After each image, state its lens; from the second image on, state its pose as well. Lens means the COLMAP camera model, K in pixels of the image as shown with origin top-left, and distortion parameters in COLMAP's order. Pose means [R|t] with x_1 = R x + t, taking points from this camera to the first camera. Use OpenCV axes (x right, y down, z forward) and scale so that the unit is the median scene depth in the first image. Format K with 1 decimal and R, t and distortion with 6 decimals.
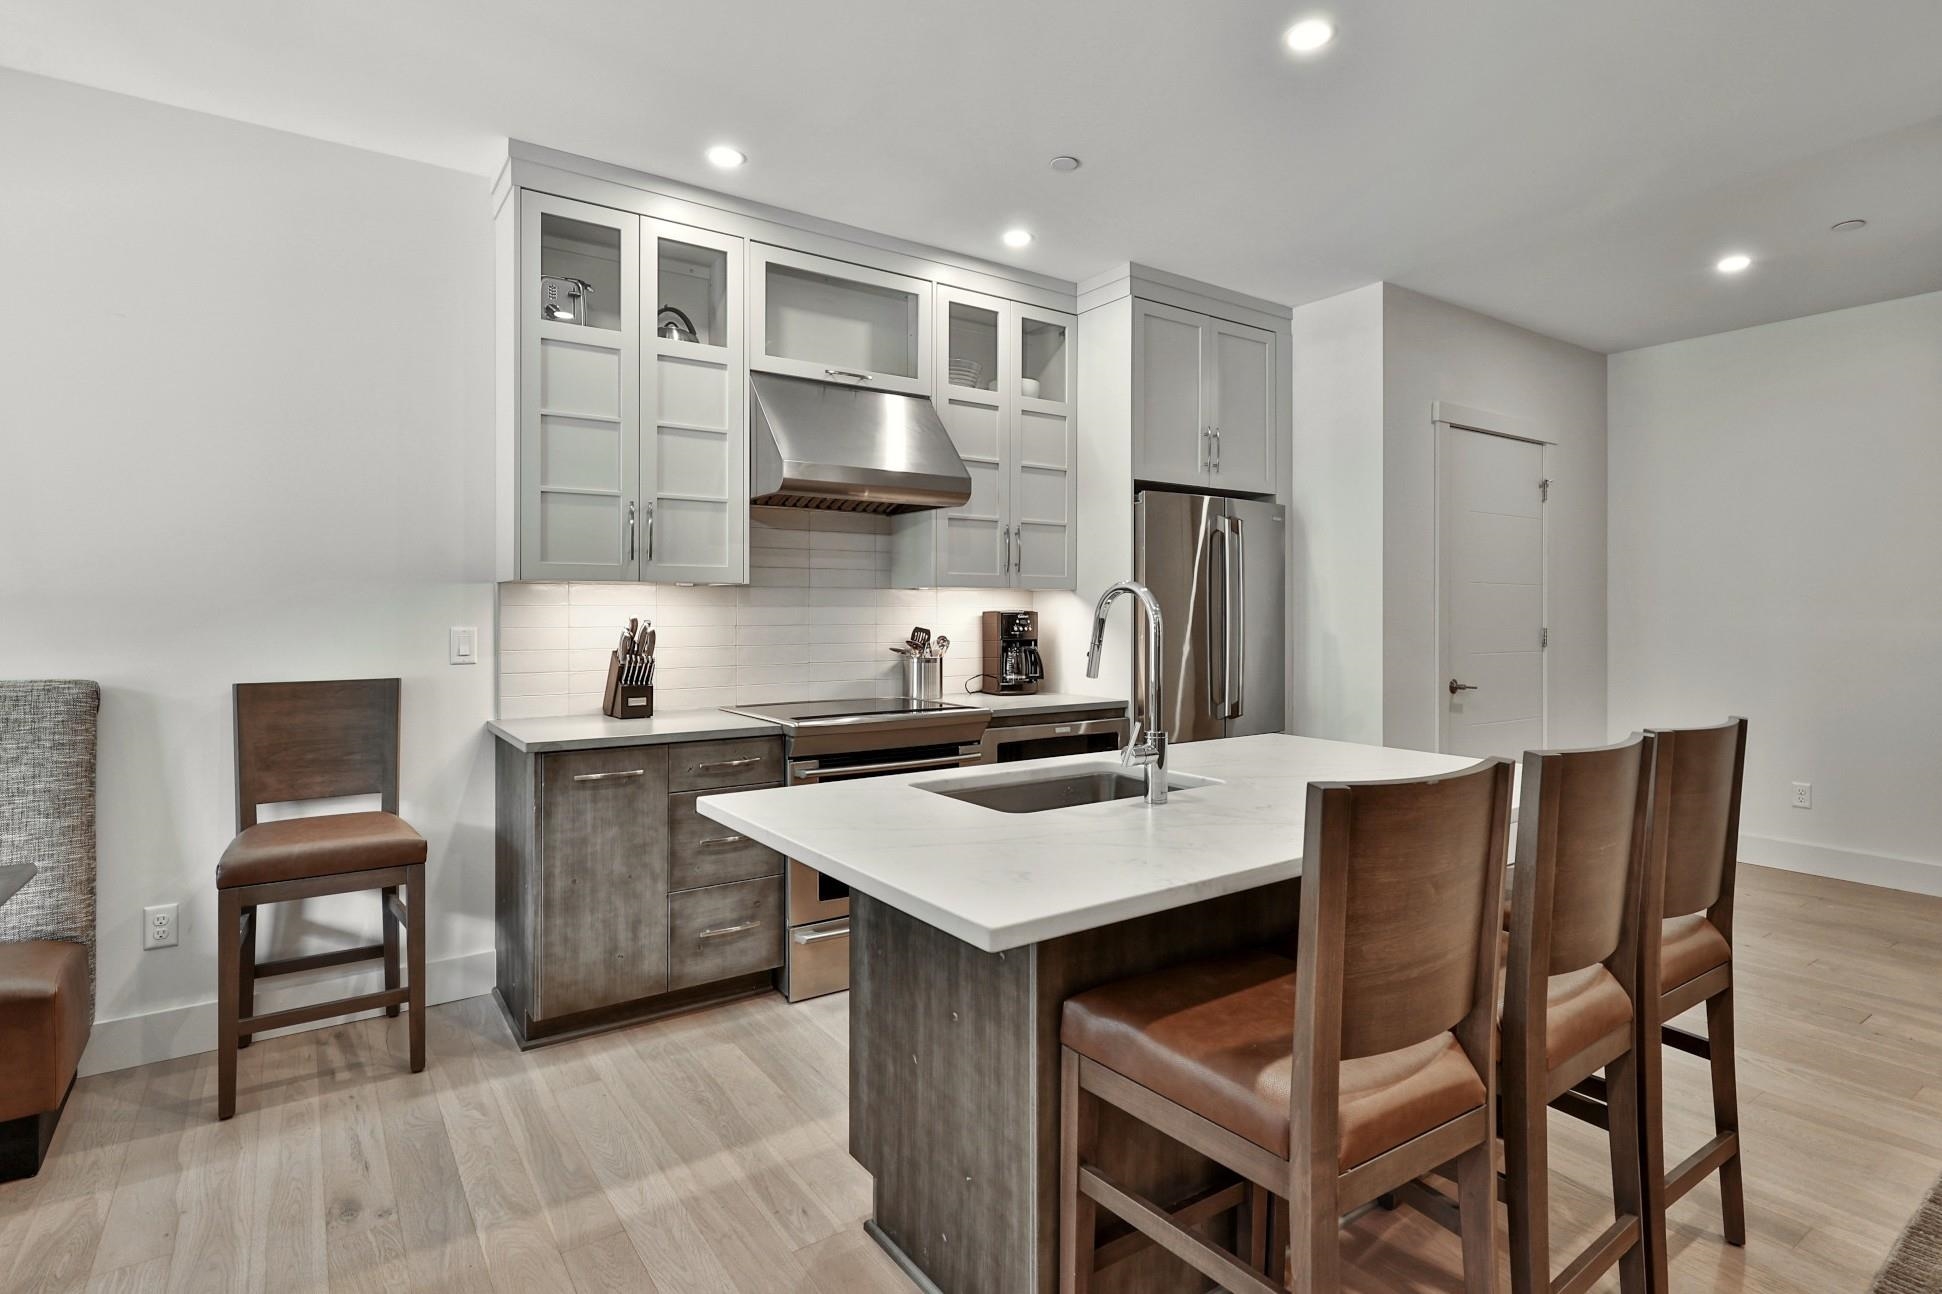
lens RADIAL K [[979.5, 0, 973.3], [0, 979.5, 612.3], [0, 0, 1]] dist [-0.000203, -0.000115]
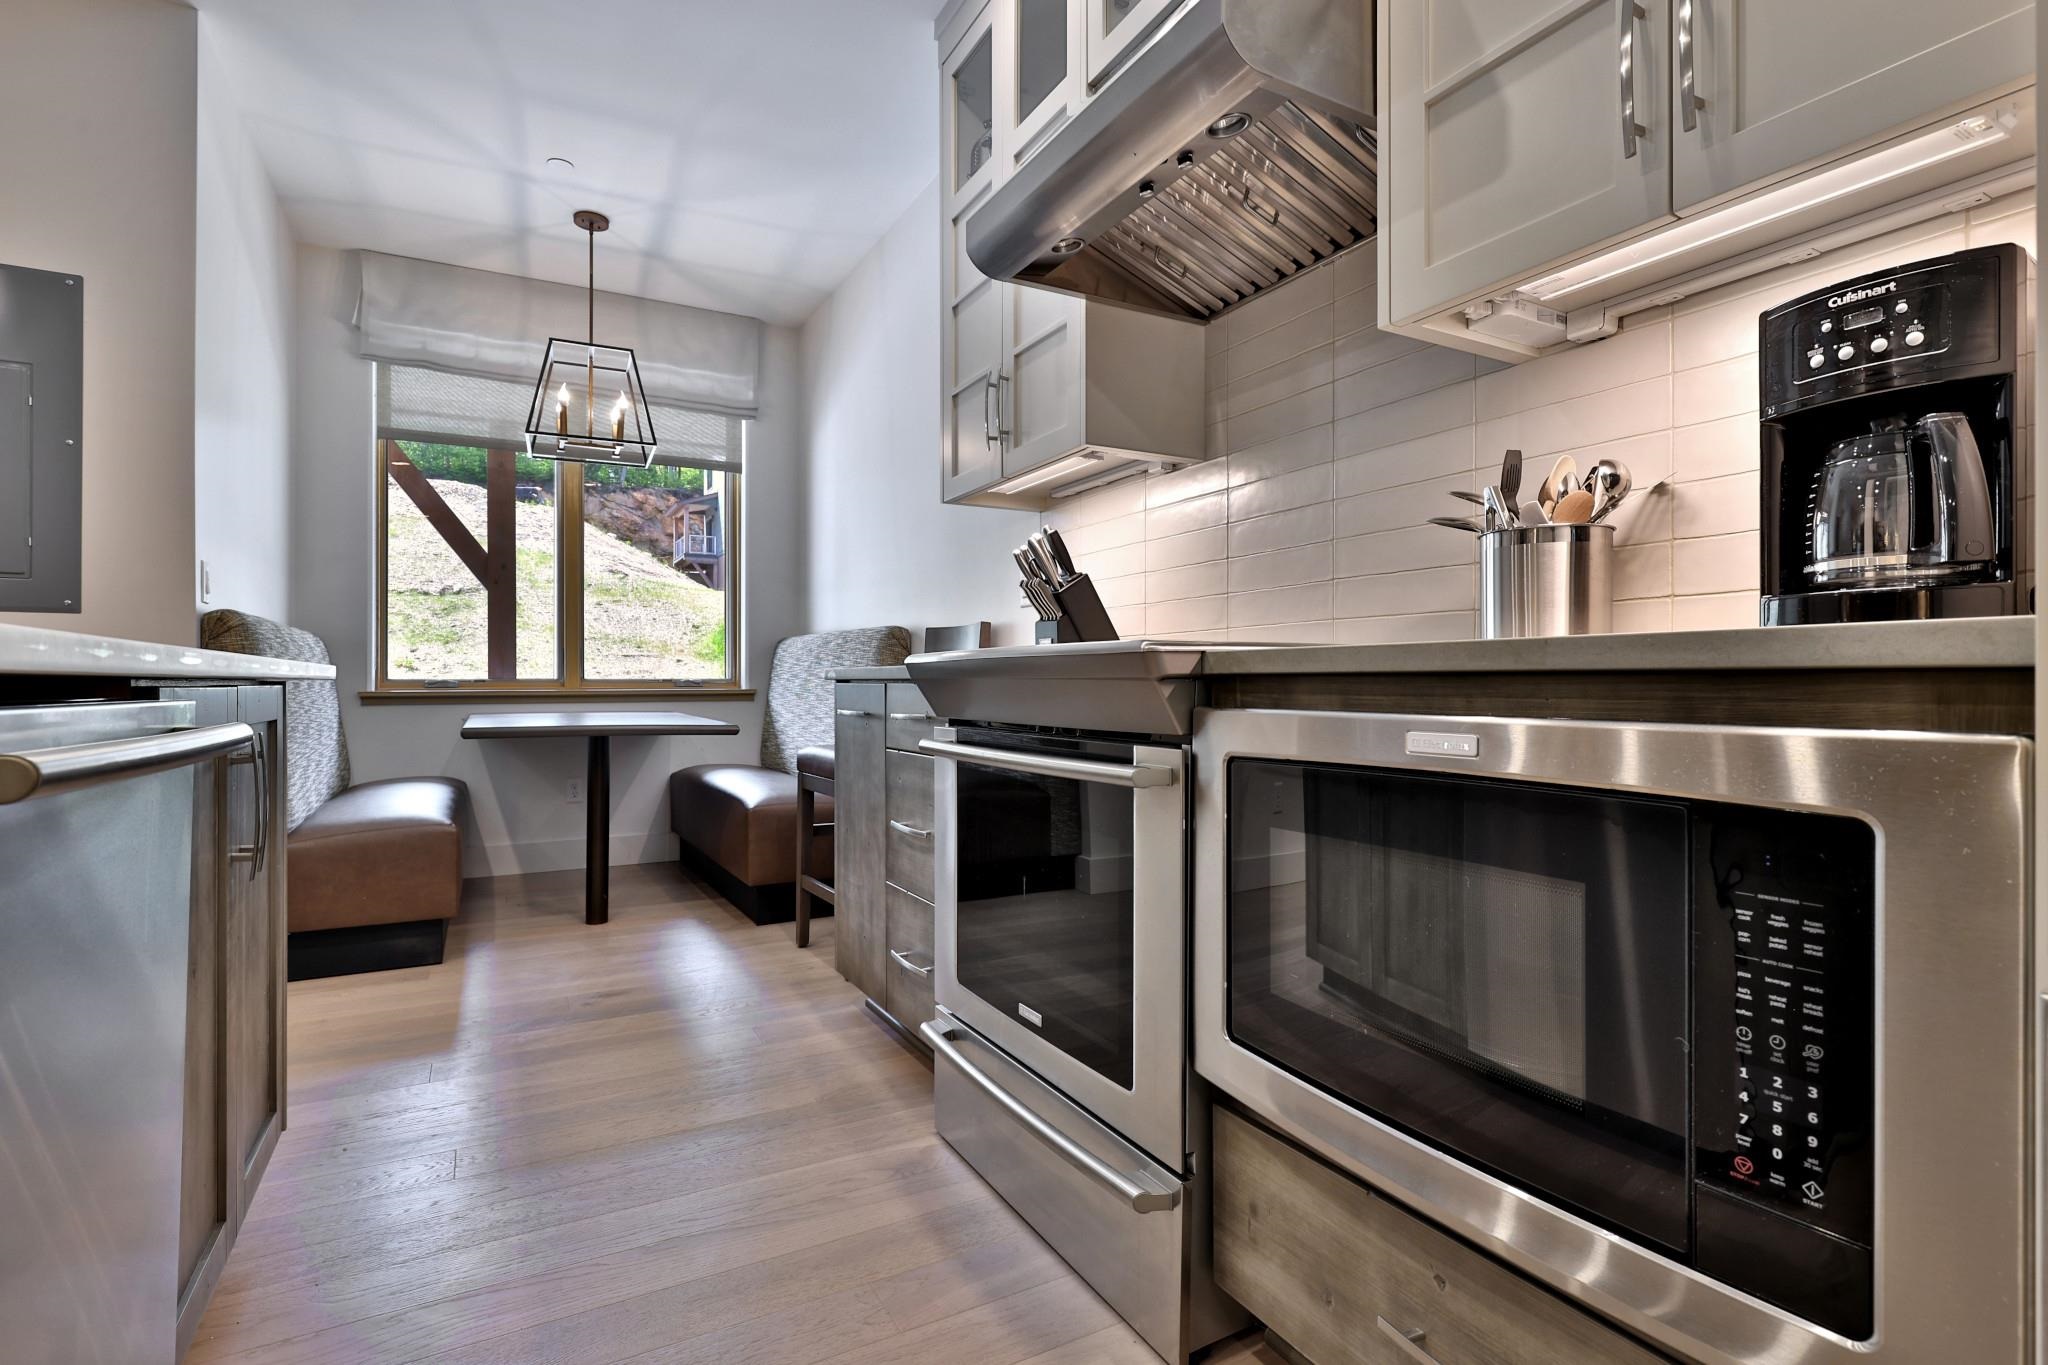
lens RADIAL K [[977.0, 0, 1024.0], [0, 977.0, 682.5], [0, 0, 1]] dist [-0.000053, 0.001272]
pose [[-0.117053, -0.004225, -0.993117, 0.378740], [-0.001707, 0.999990, -0.004053, 0.121254], [0.993124, 0.001221, -0.117059, 1.061064]]
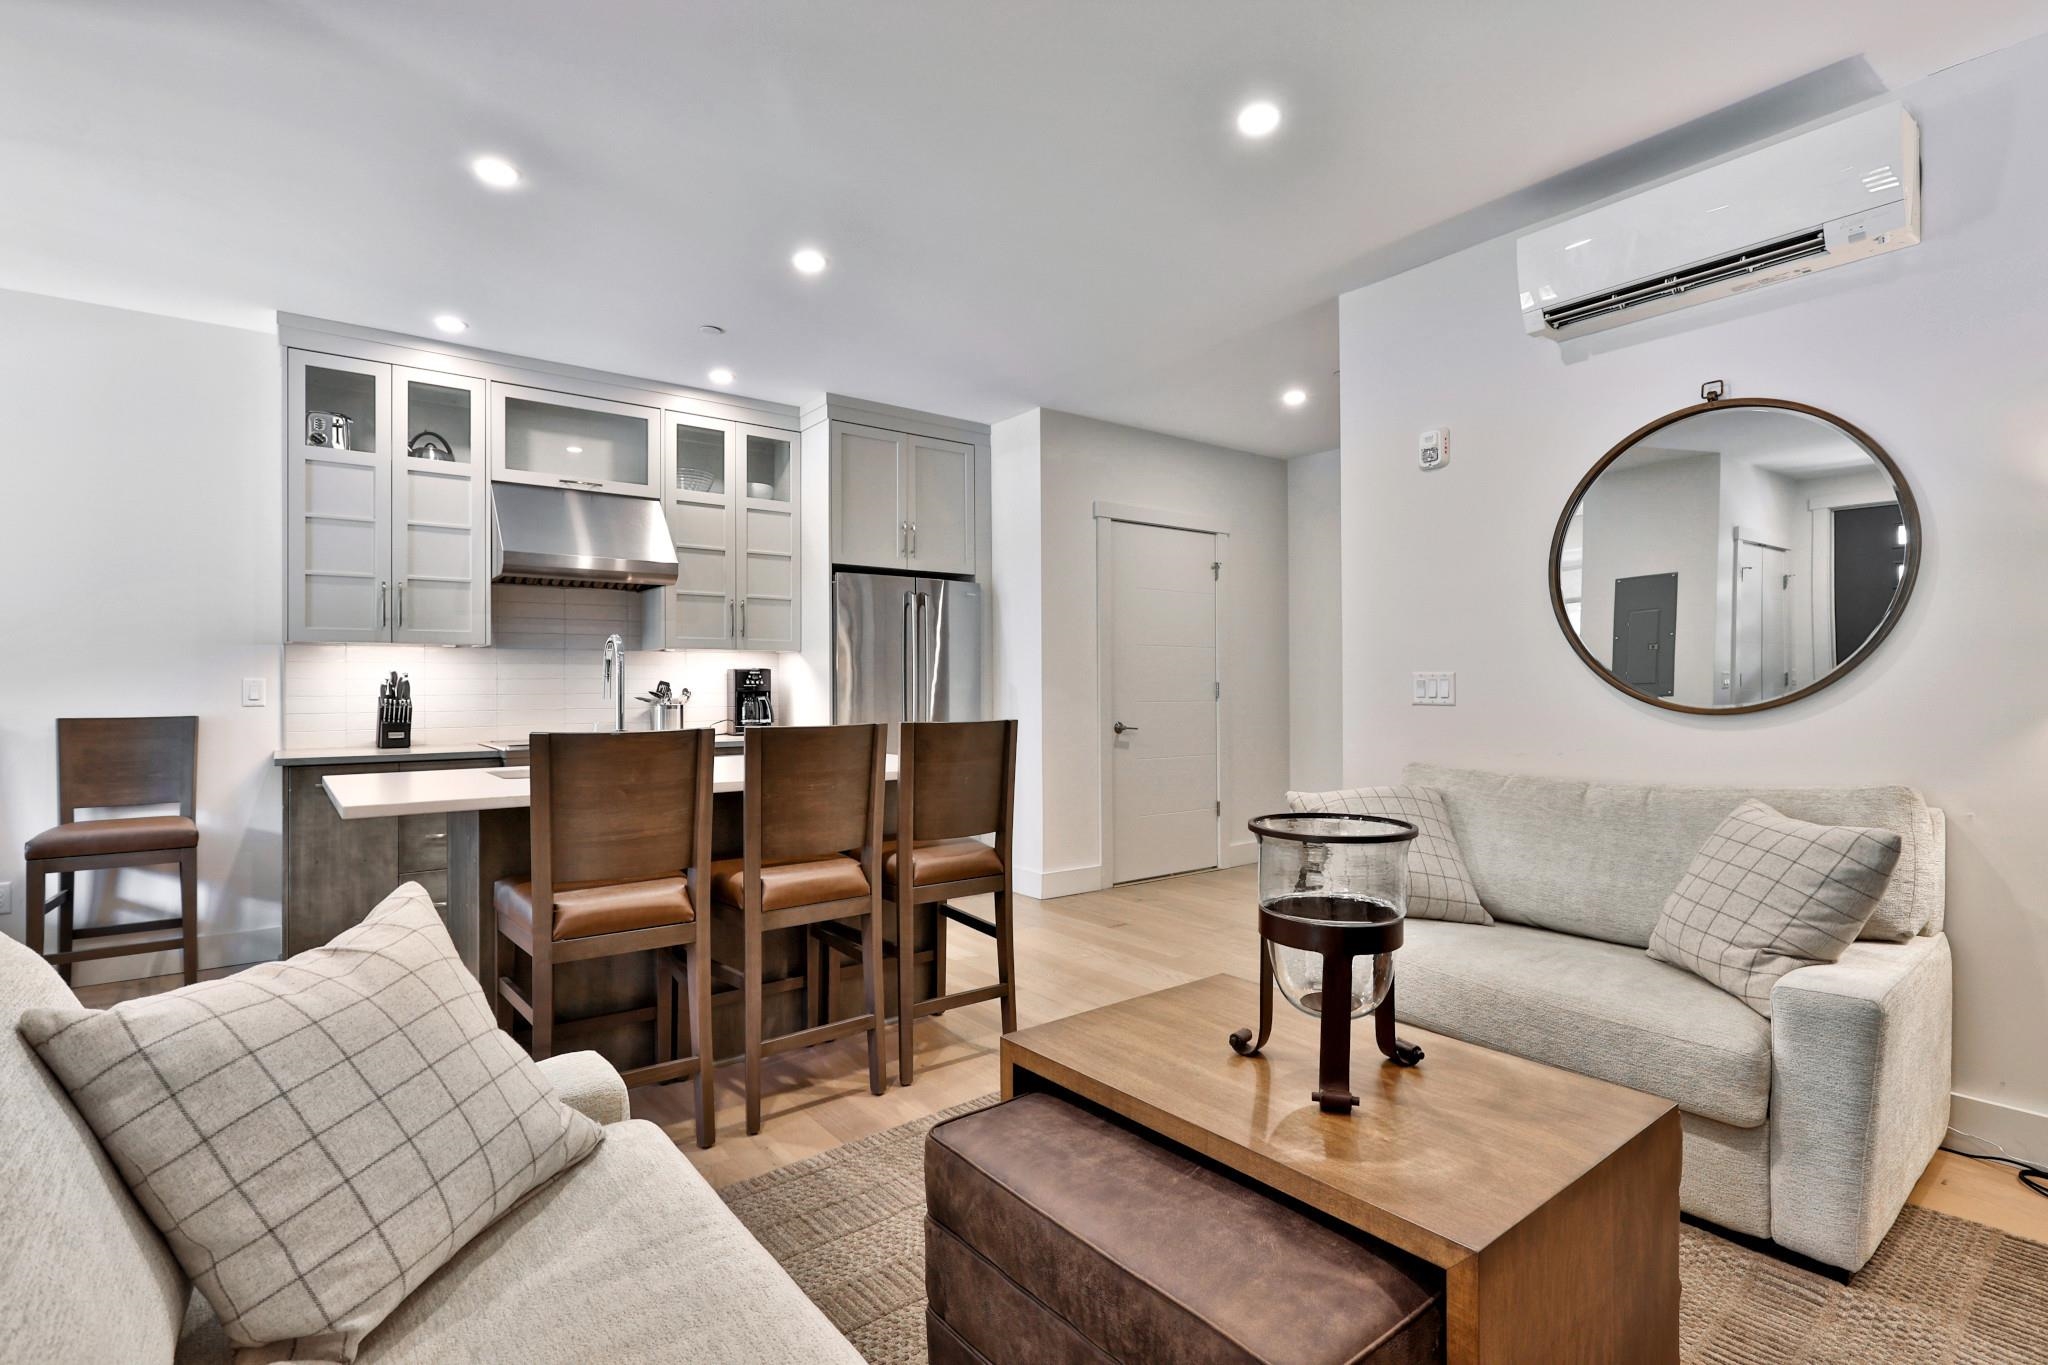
lens RADIAL K [[972.9, 0, 1024.0], [0, 972.9, 682.5], [0, 0, 1]] dist [-0.001343, -0.000234]
pose [[0.999083, -0.005581, 0.042454, 0.435390], [0.005854, 0.999963, -0.006301, 0.033889], [-0.042418, 0.006544, 0.999079, -0.328014]]
